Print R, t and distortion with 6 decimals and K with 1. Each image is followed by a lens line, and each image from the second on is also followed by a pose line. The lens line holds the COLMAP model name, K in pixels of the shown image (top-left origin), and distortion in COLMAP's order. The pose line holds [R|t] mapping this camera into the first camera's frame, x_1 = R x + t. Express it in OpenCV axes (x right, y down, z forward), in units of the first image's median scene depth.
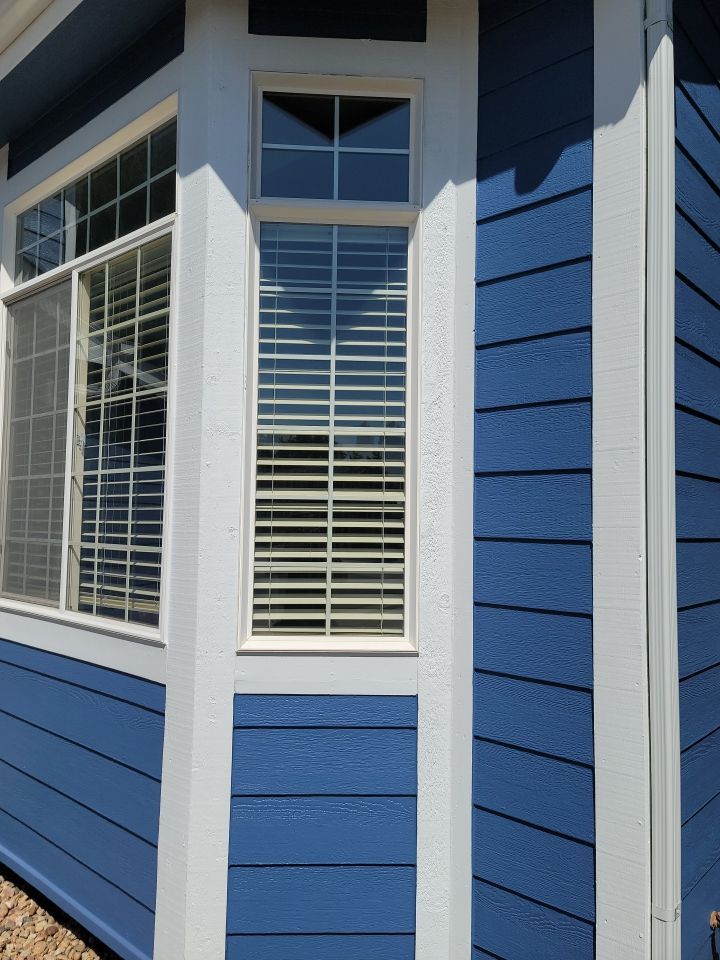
lens RADIAL K [[705.2, 0, 360.0], [0, 705.2, 480.0], [0, 0, 1]] dist [0.007434, -0.000219]
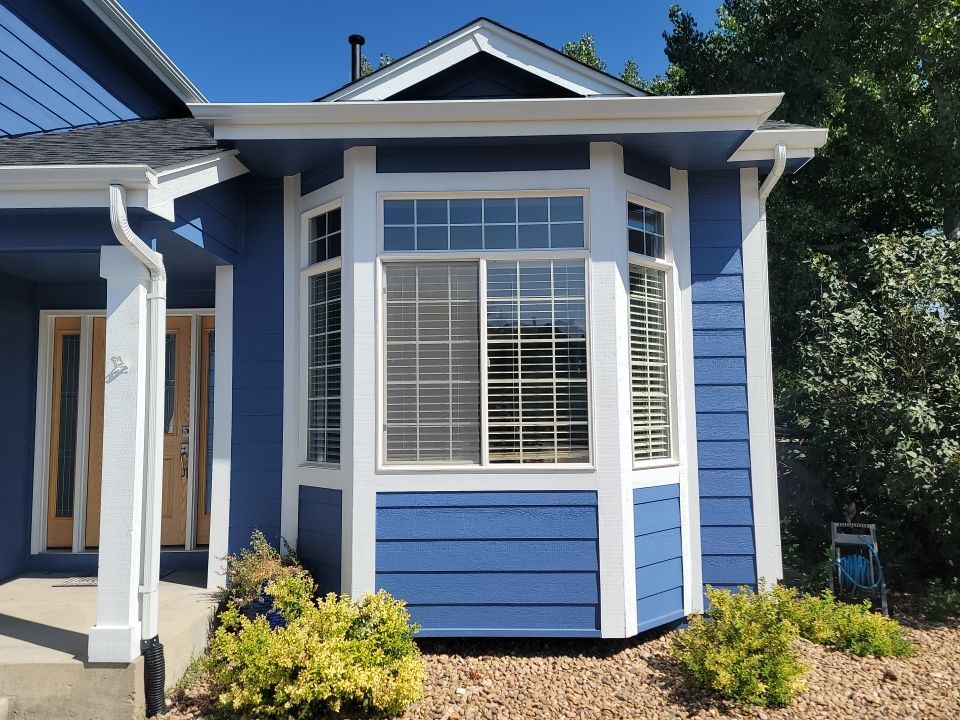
lens RADIAL K [[705.2, 0, 480.0], [0, 705.2, 360.0], [0, 0, 1]] dist [0.007434, -0.000219]
pose [[0.755728, 0.026372, 0.654354, -1.855673], [-0.014604, 0.999619, -0.023420, -0.024484], [-0.654723, 0.008143, 0.755825, -0.282658]]
